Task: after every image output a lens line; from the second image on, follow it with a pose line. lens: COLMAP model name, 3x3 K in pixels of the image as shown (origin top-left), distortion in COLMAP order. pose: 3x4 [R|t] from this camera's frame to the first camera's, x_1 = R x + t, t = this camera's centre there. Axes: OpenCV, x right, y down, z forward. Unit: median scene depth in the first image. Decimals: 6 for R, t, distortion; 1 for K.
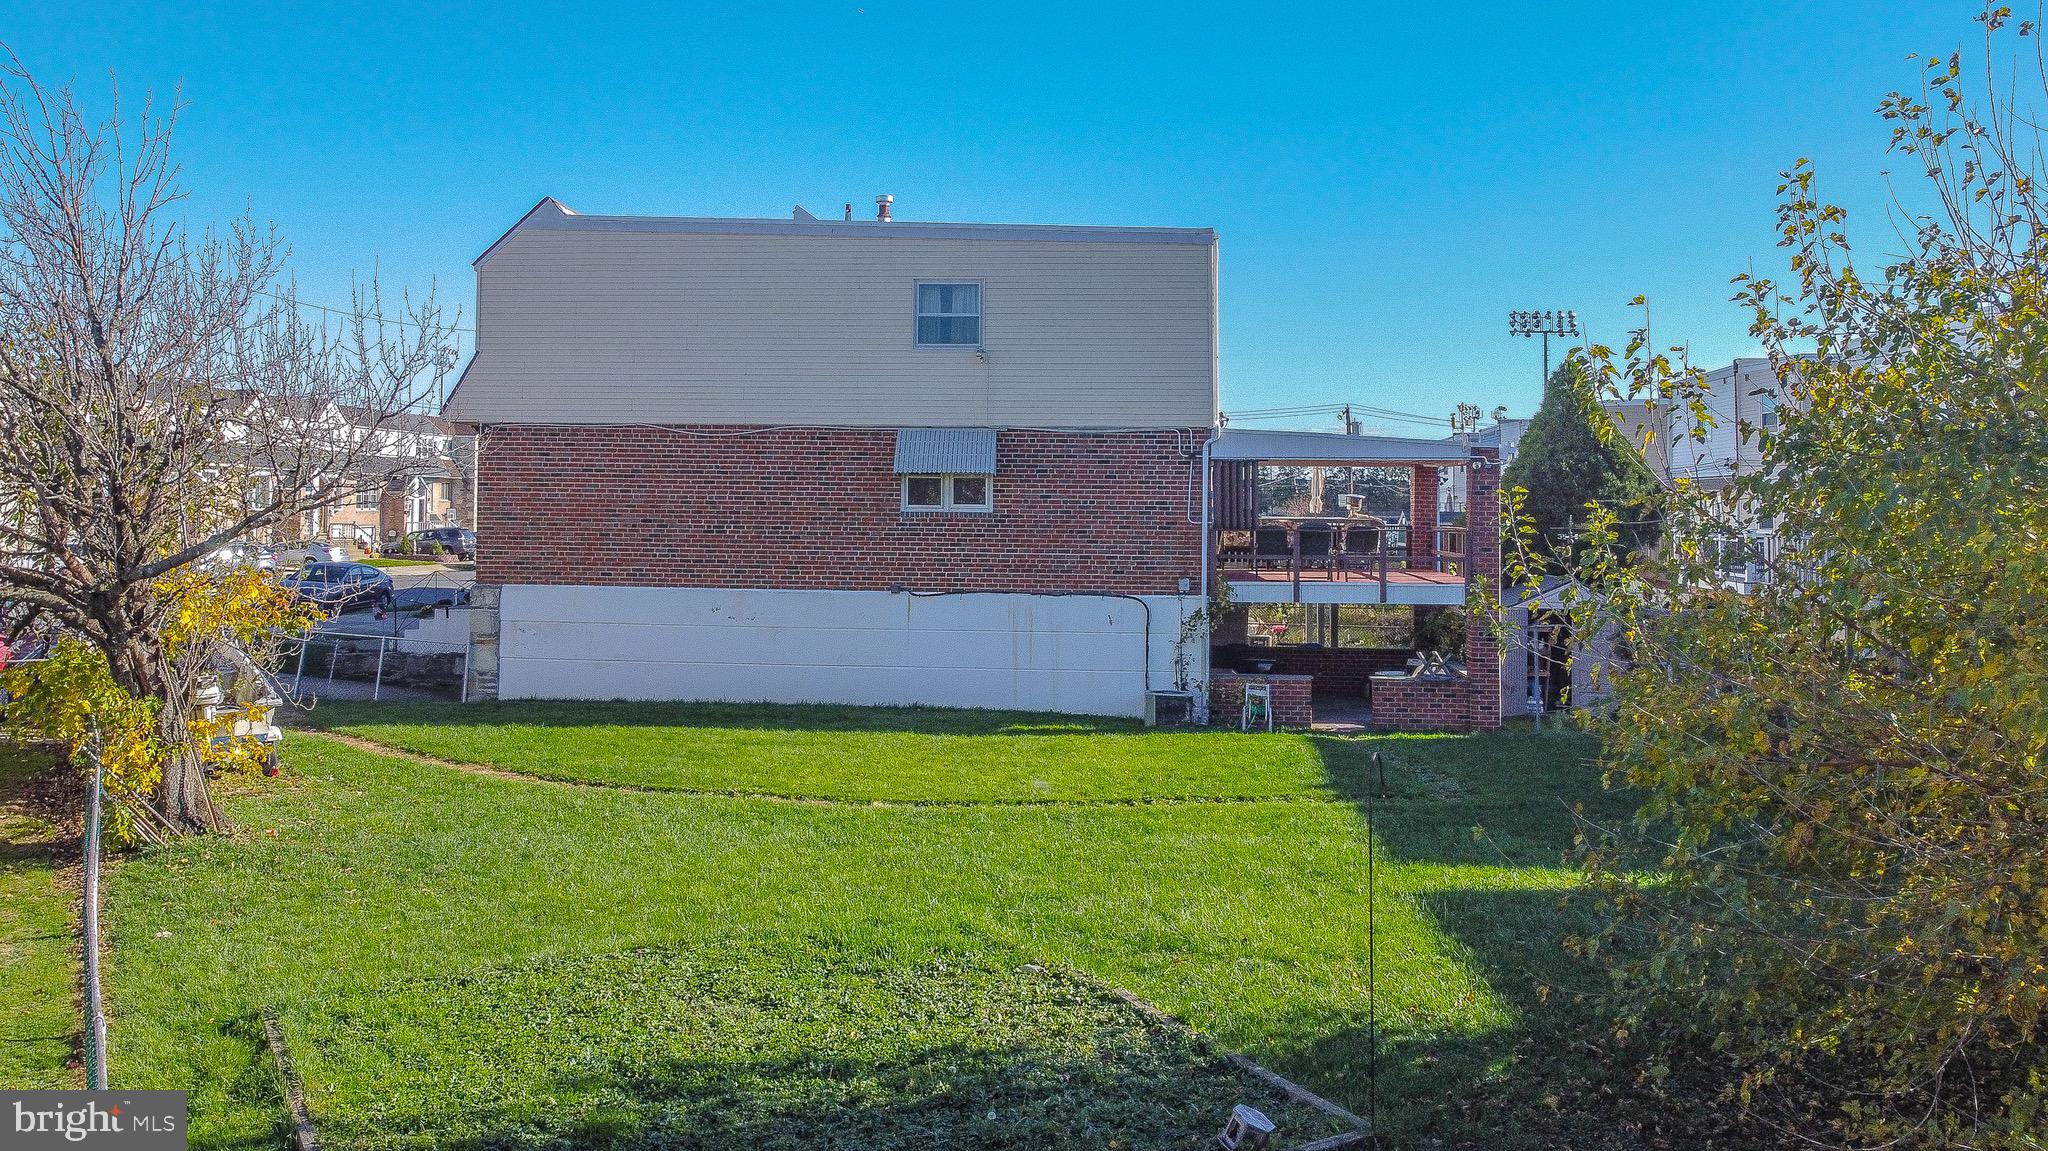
lens RADIAL K [[1610.0, 0, 972.7], [0, 1610.0, 460.6], [0, 0, 1]] dist [0.000140, 0.000777]
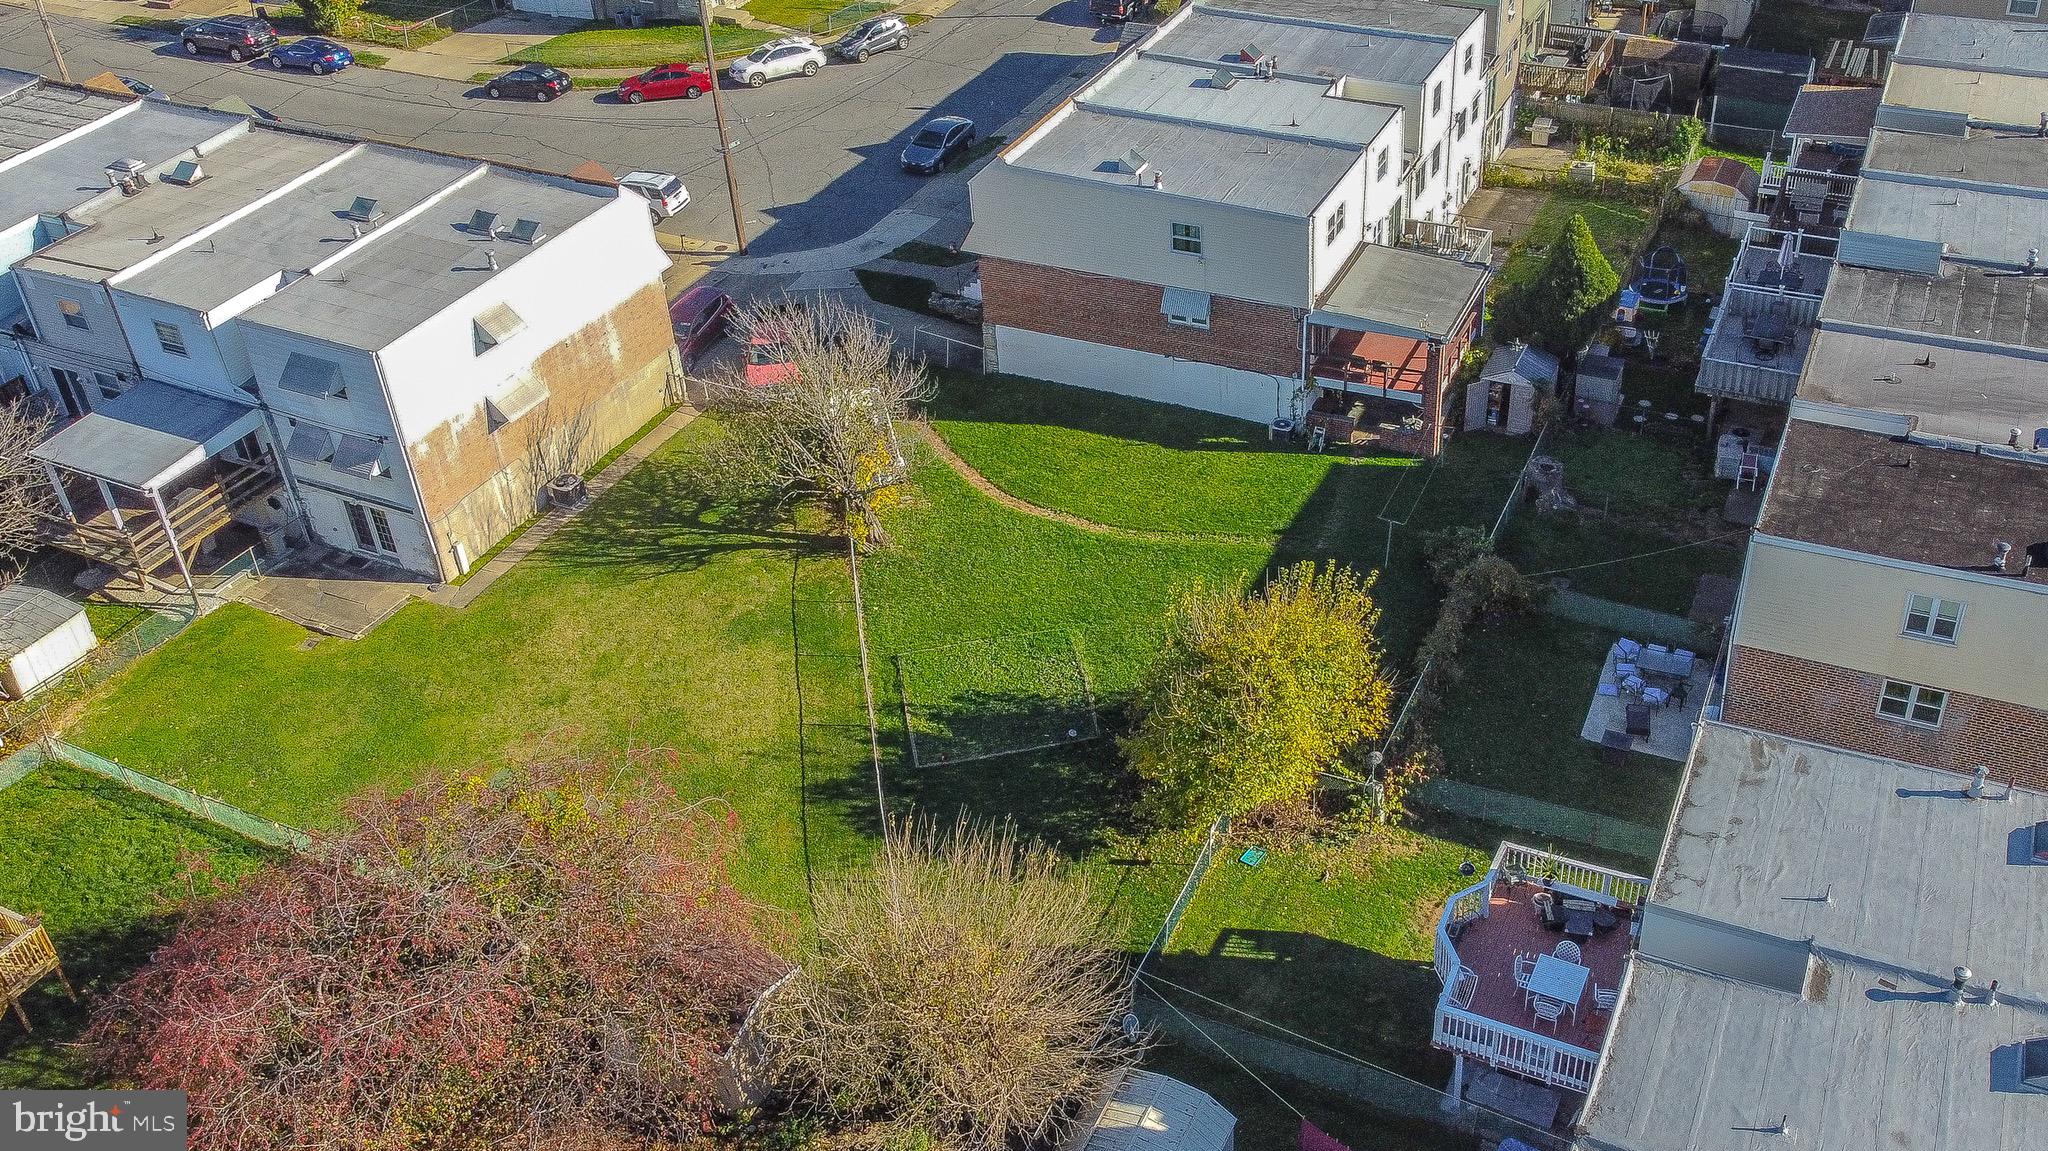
lens RADIAL K [[1865.6, 0, 1113.6], [0, 1865.6, 548.8], [0, 0, 1]] dist [-0.008072, 0.008795]
pose [[0.947385, 0.139184, -0.288252, 0.627082], [0.060177, 0.807018, 0.587453, -1.158049], [0.314389, -0.573891, 0.756181, -1.018667]]
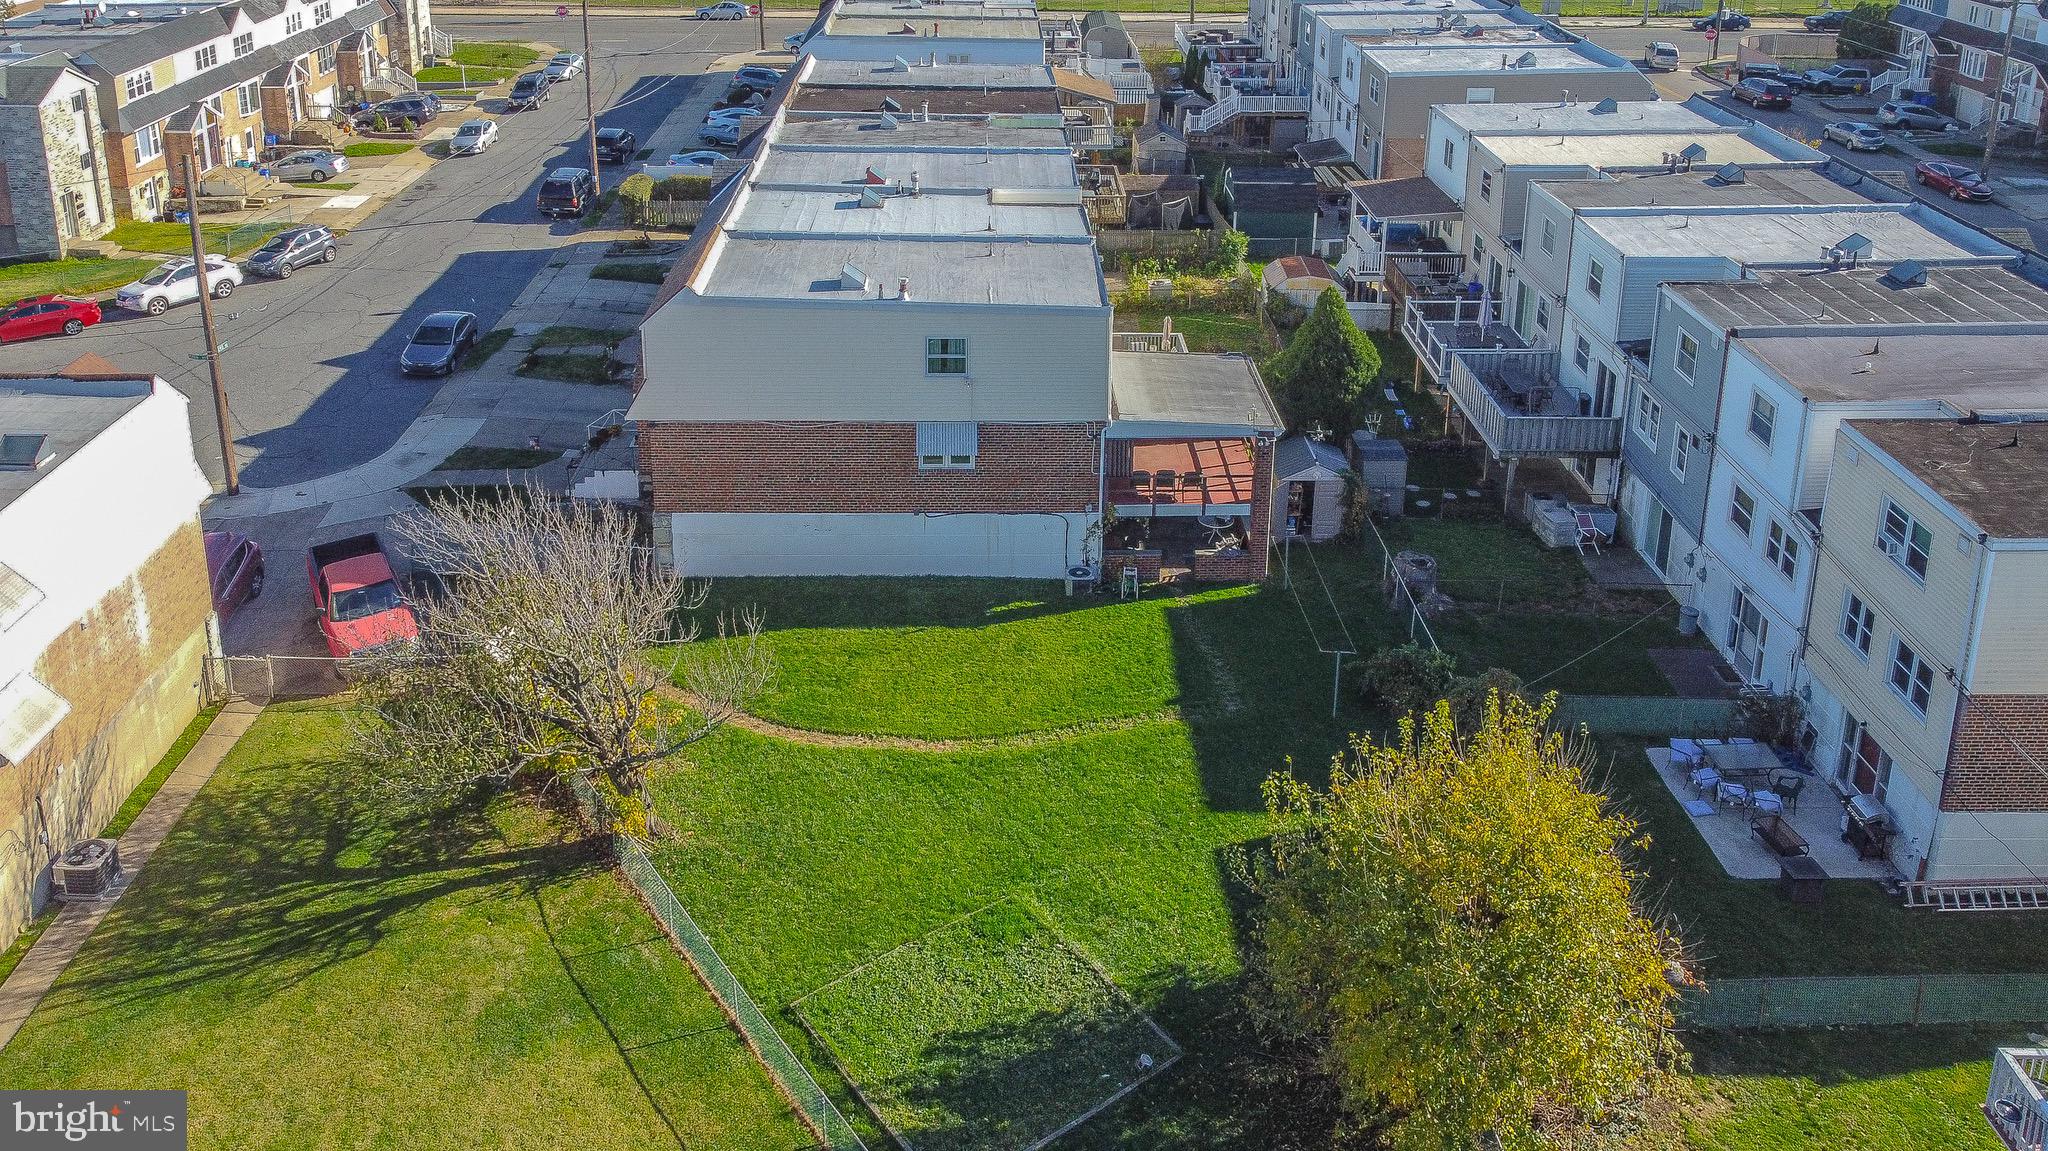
lens RADIAL K [[1646.8, 0, 969.5], [0, 1646.8, 222.2], [0, 0, 1]] dist [-0.003670, 0.011953]
pose [[0.995005, -0.040727, 0.091136, -0.136565], [0.010576, 0.950855, 0.309456, -0.733186], [-0.099261, -0.306947, 0.946536, -0.525990]]
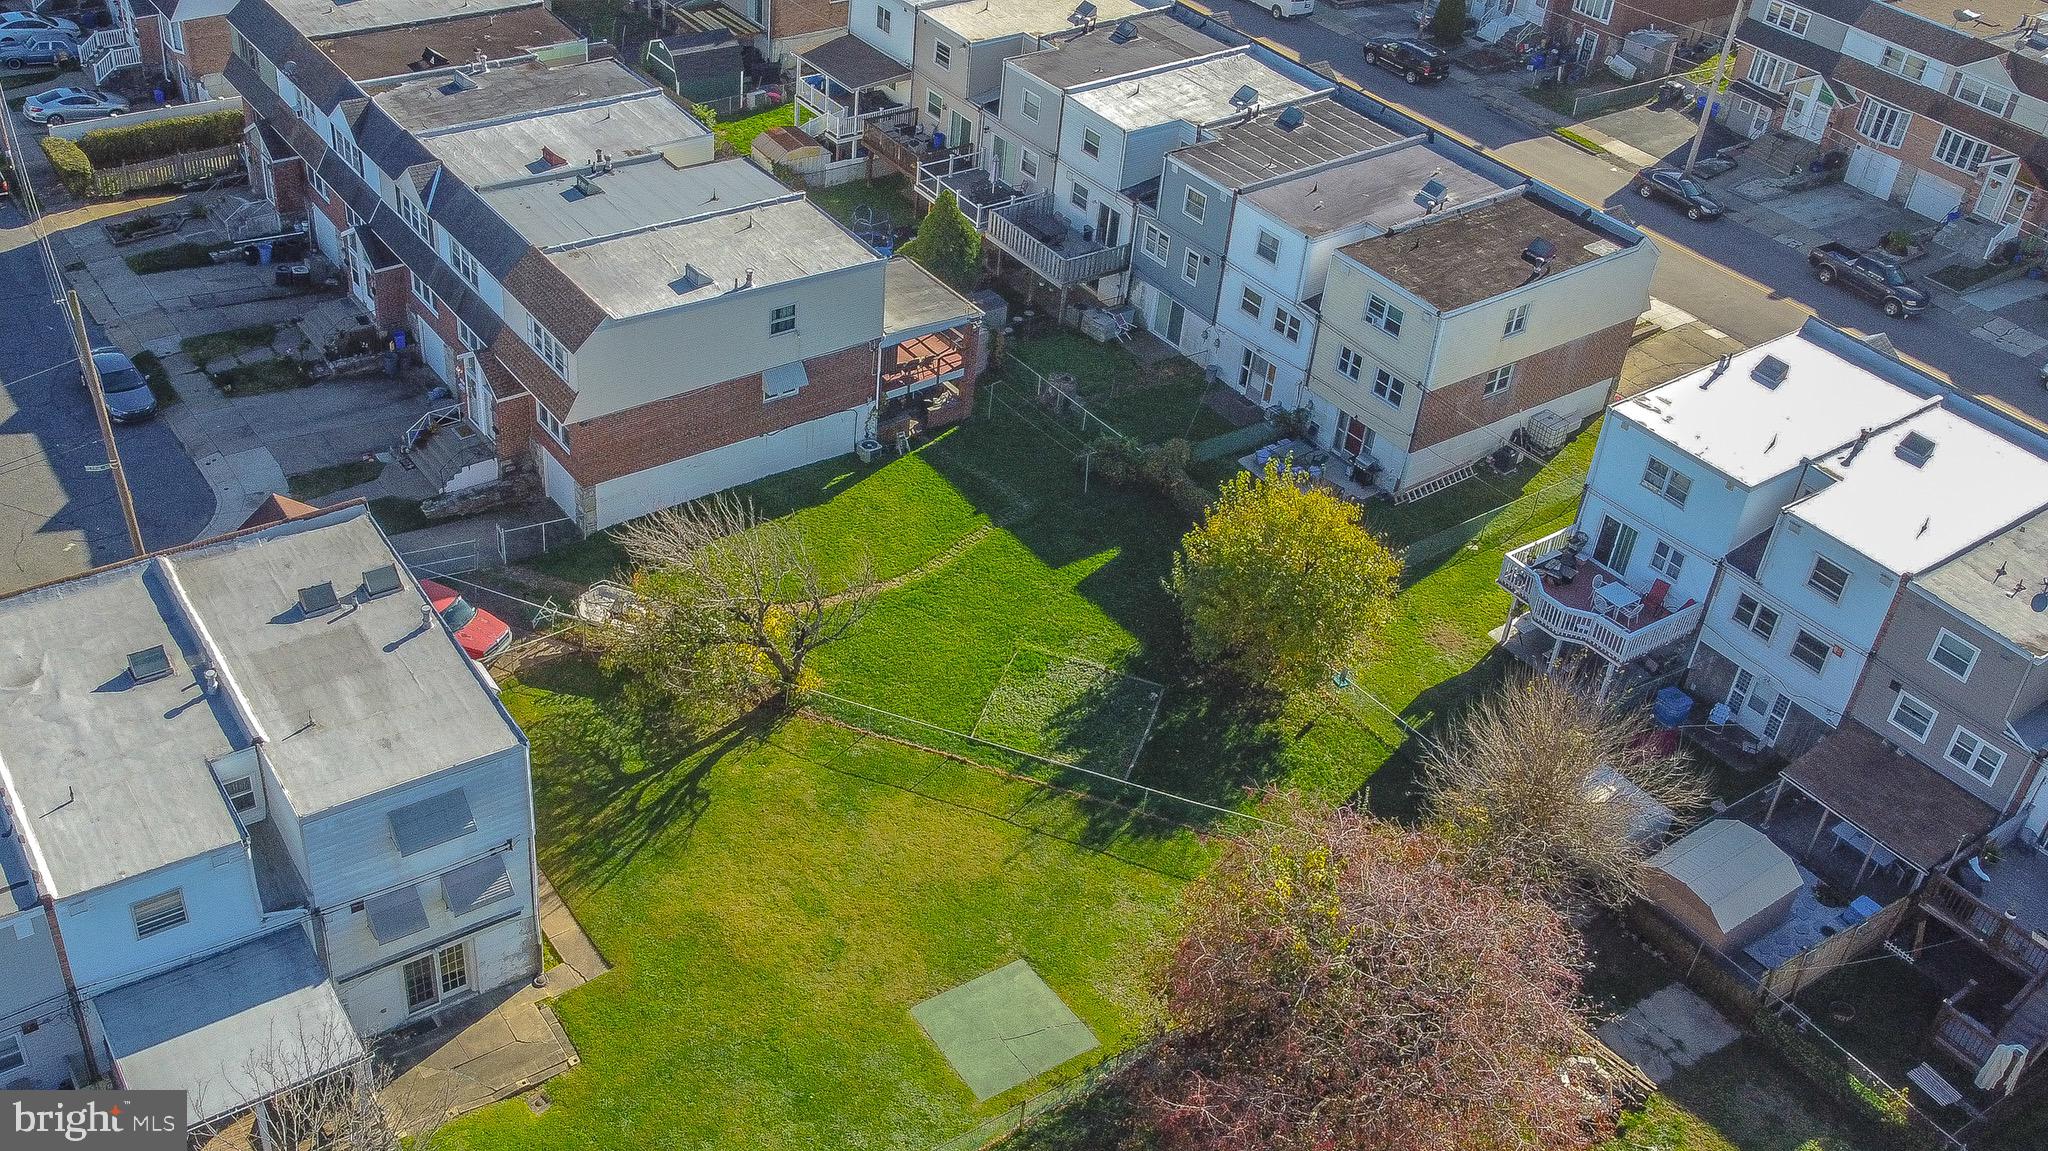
lens RADIAL K [[1951.2, 0, 947.6], [0, 1951.2, 651.5], [0, 0, 1]] dist [-0.002410, -0.002177]
pose [[0.757321, -0.374752, 0.534814, -1.412987], [-0.071484, 0.766464, 0.638297, -1.436120], [-0.649119, -0.521626, 0.553671, -0.823921]]
